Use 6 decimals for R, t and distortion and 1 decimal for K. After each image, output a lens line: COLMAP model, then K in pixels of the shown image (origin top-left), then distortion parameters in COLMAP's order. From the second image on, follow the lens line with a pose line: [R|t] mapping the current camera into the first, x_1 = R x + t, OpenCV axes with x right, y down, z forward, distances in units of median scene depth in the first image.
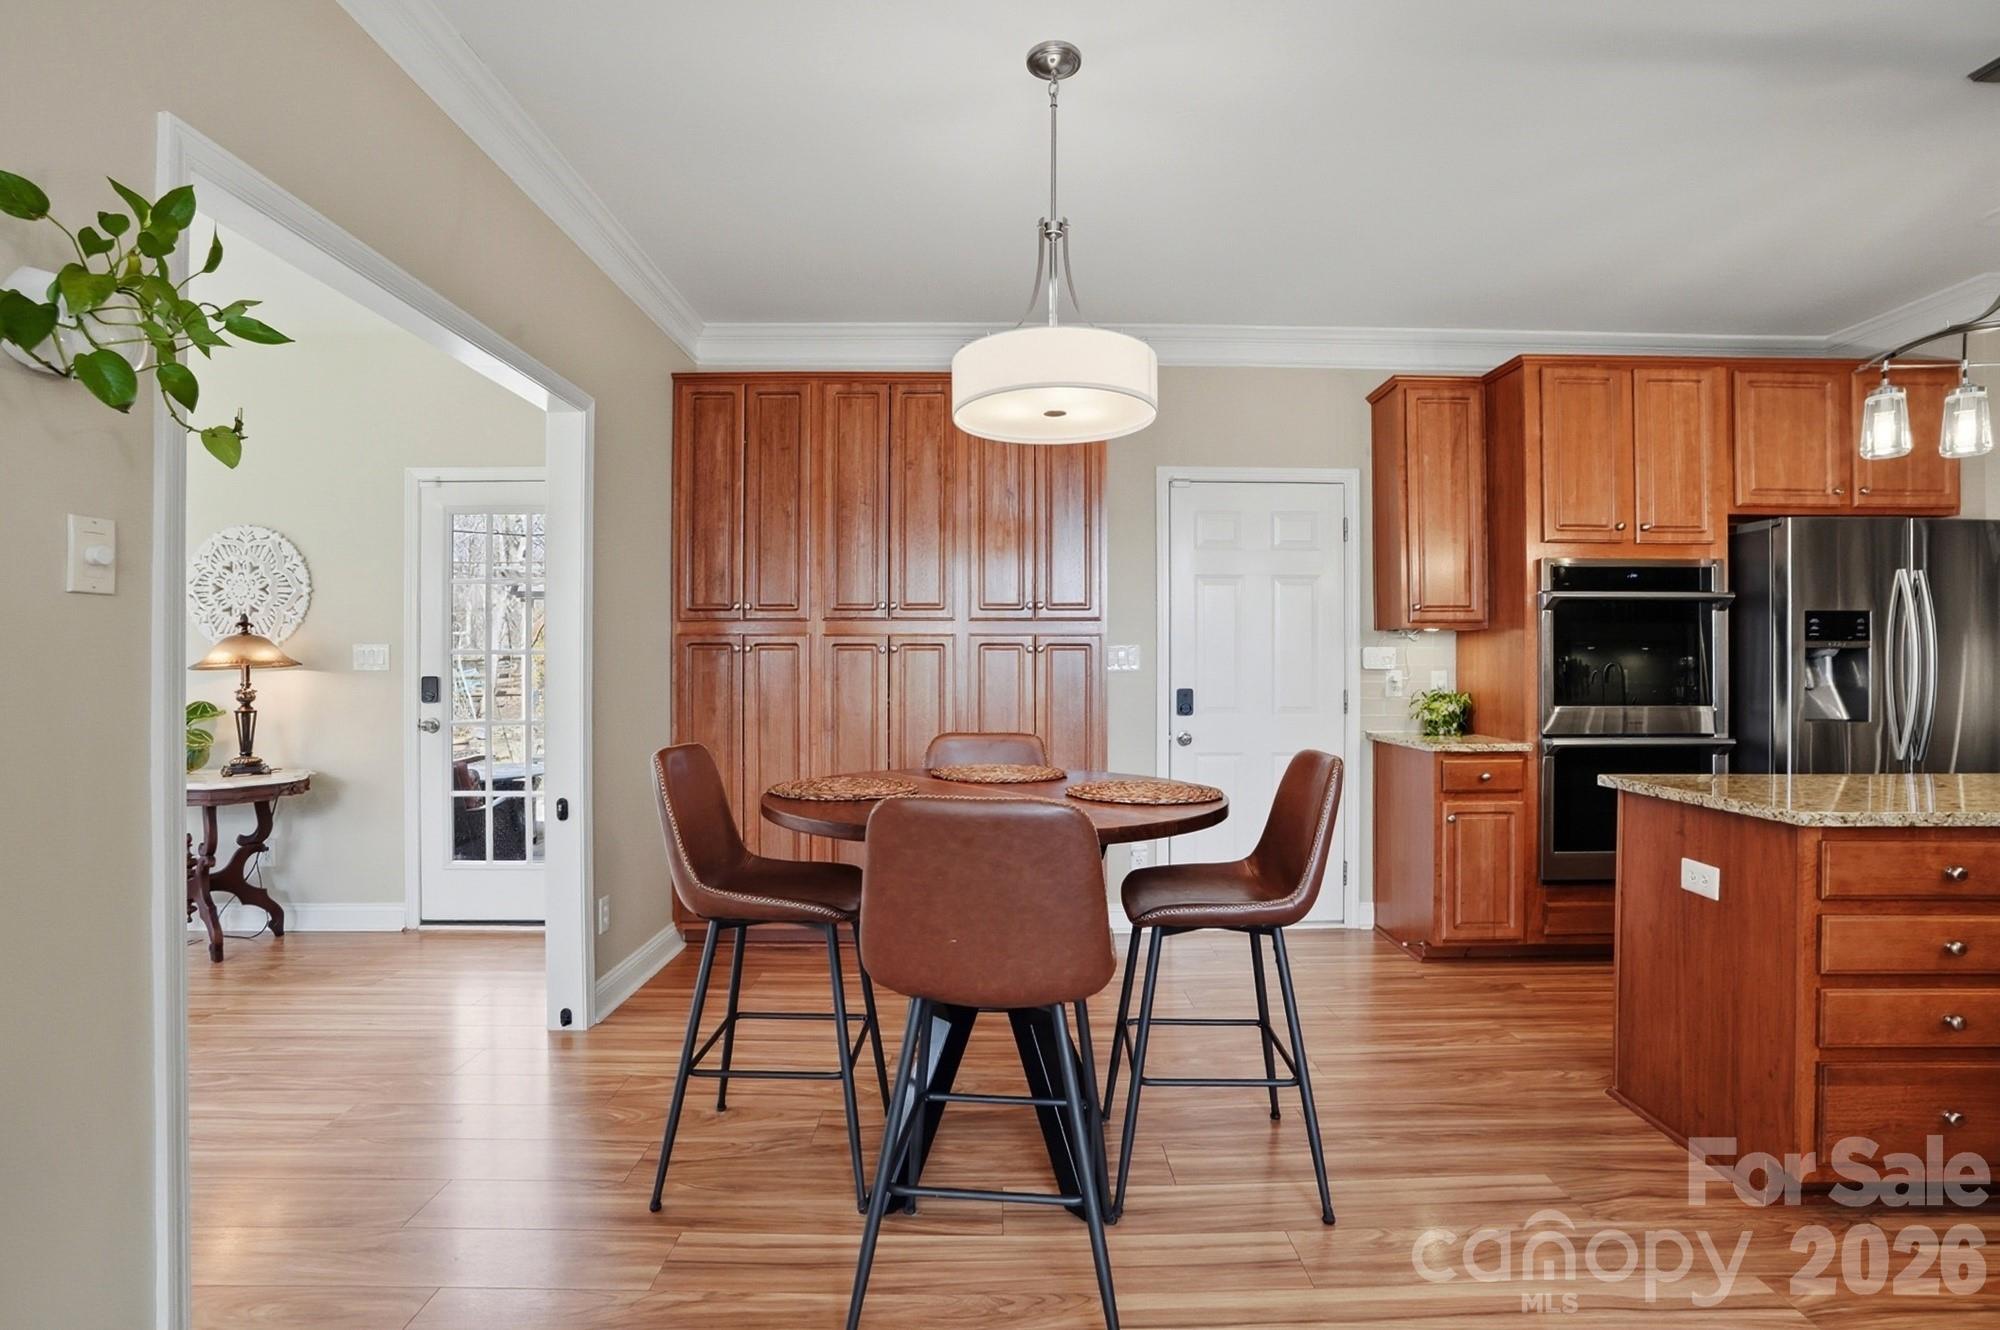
lens RADIAL K [[940.8, 0, 1005.6], [0, 940.8, 664.7], [0, 0, 1]] dist [-0.065289, 0.027574]
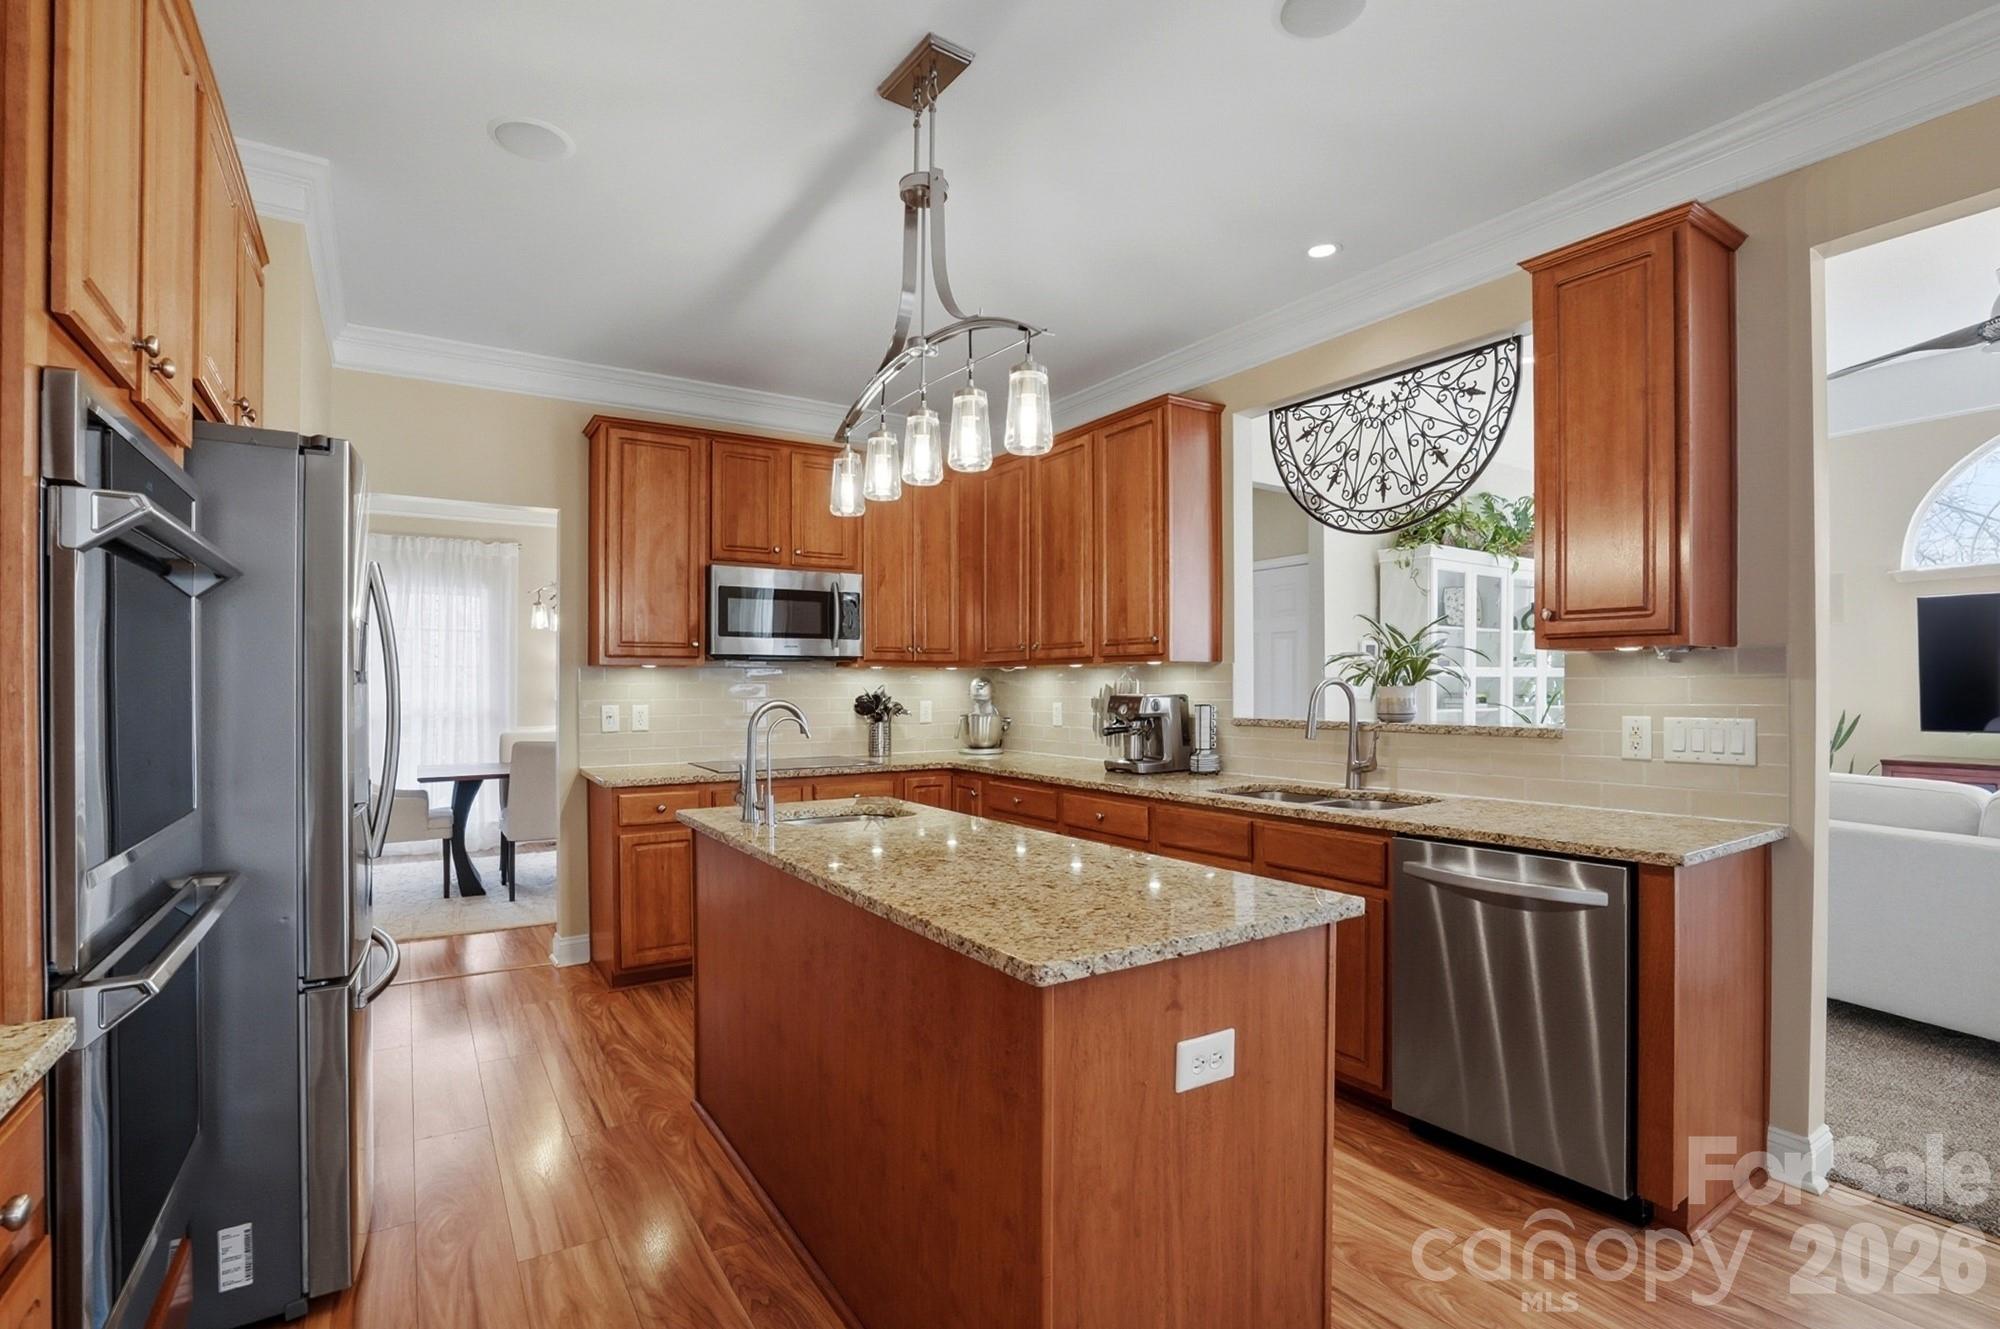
lens RADIAL K [[938.9, 0, 1007.7], [0, 938.9, 678.0], [0, 0, 1]] dist [-0.065666, 0.016154]
pose [[-0.543951, 0.009777, 0.839060, 0.186408], [0.003528, 0.999950, -0.009365, -0.012862], [-0.839109, -0.002134, -0.543958, 0.907094]]
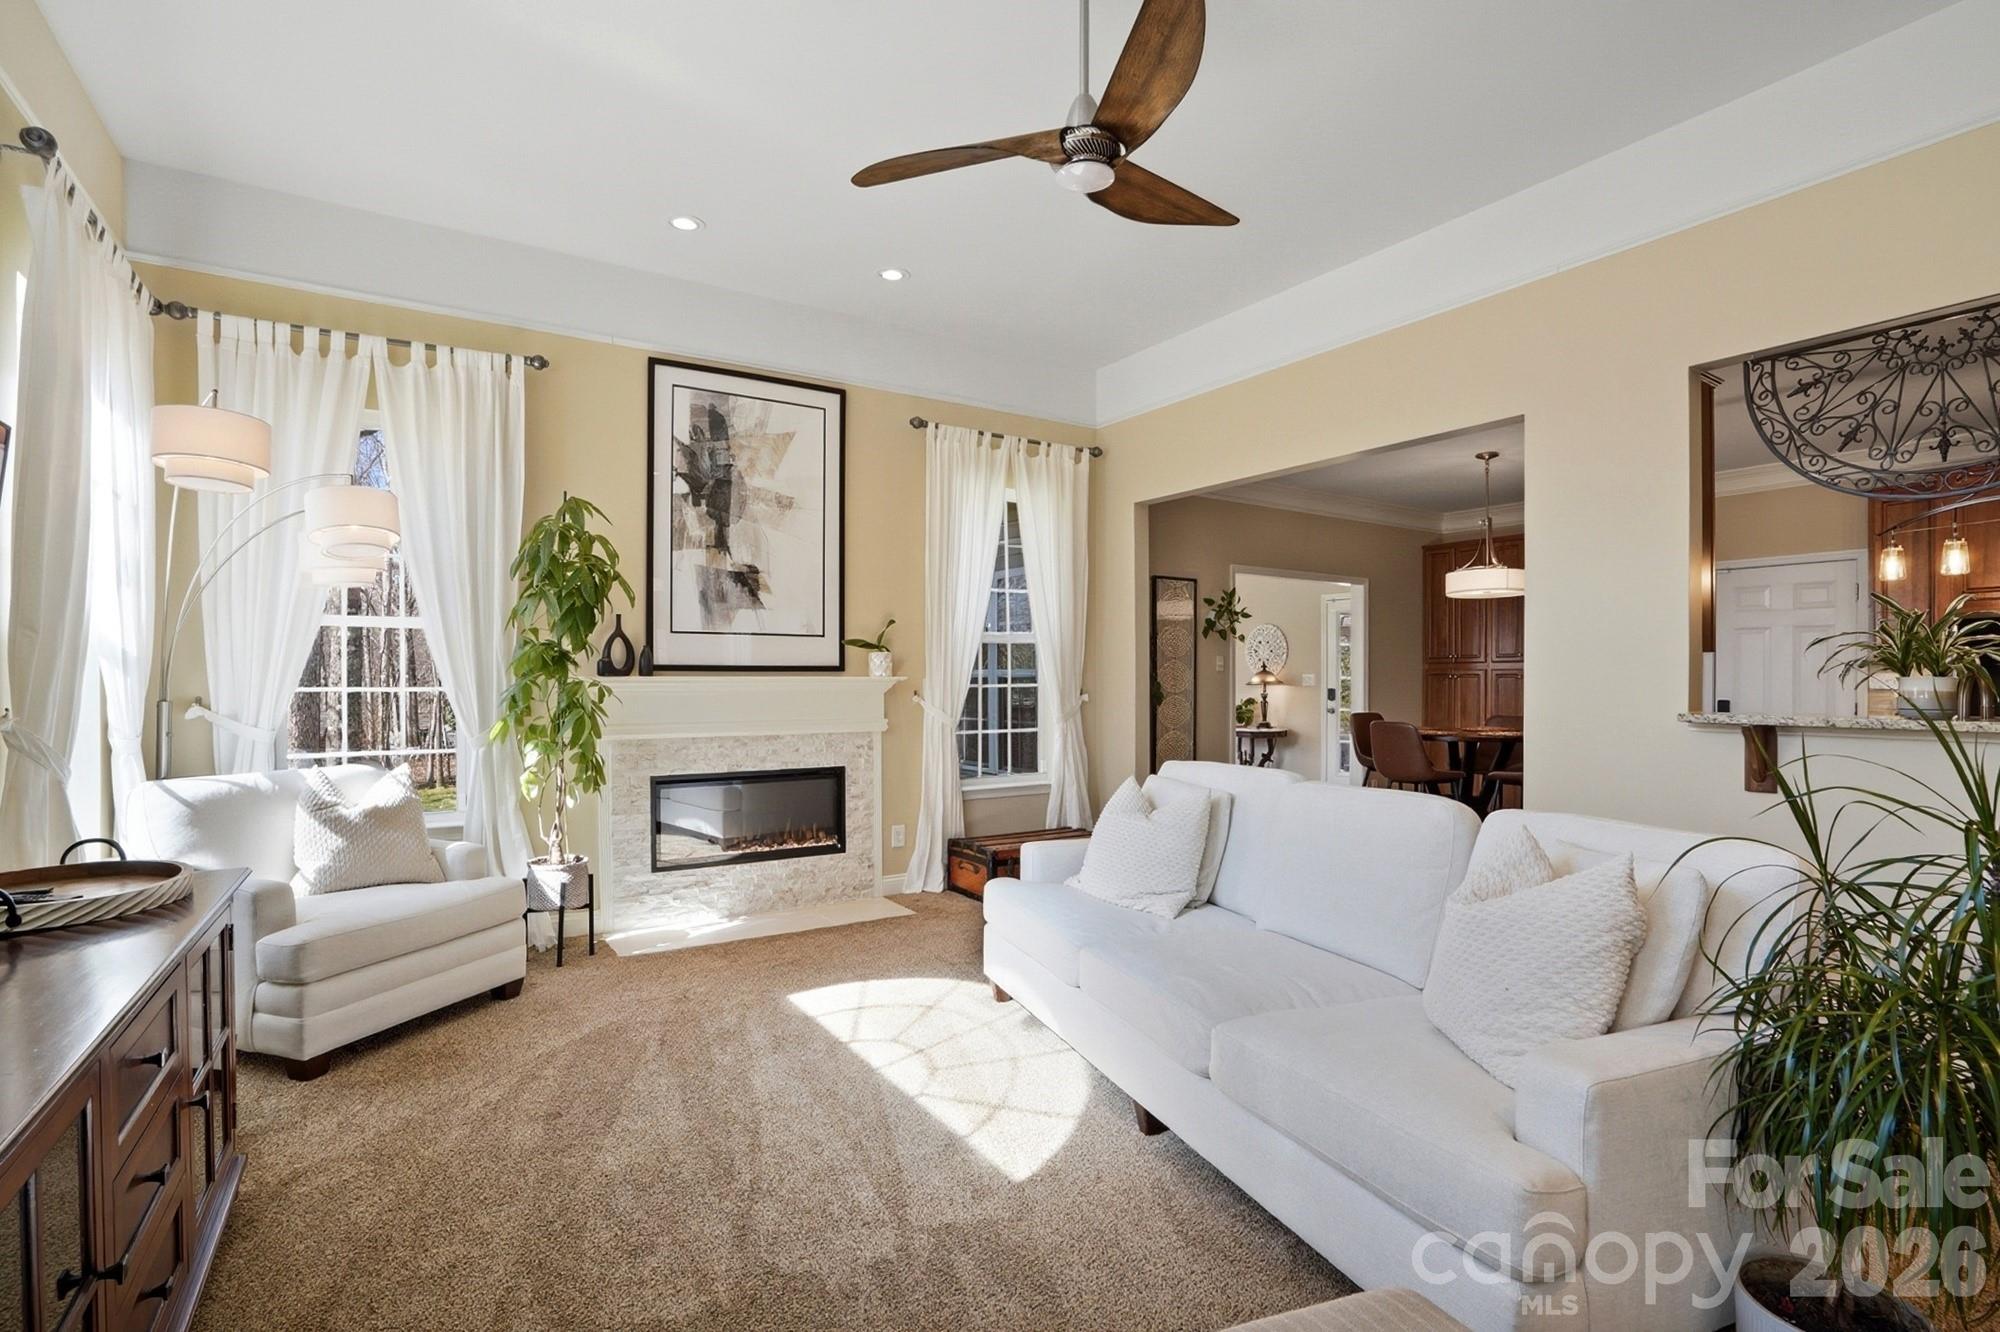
lens RADIAL K [[950.4, 0, 1003.4], [0, 950.4, 681.7], [0, 0, 1]] dist [-0.035162, 0.000542]
pose [[0.536536, 0.002508, -0.843874, 1.004134], [-0.000990, 0.999997, 0.002343, -0.009645], [0.843877, -0.000422, 0.536537, -1.024050]]
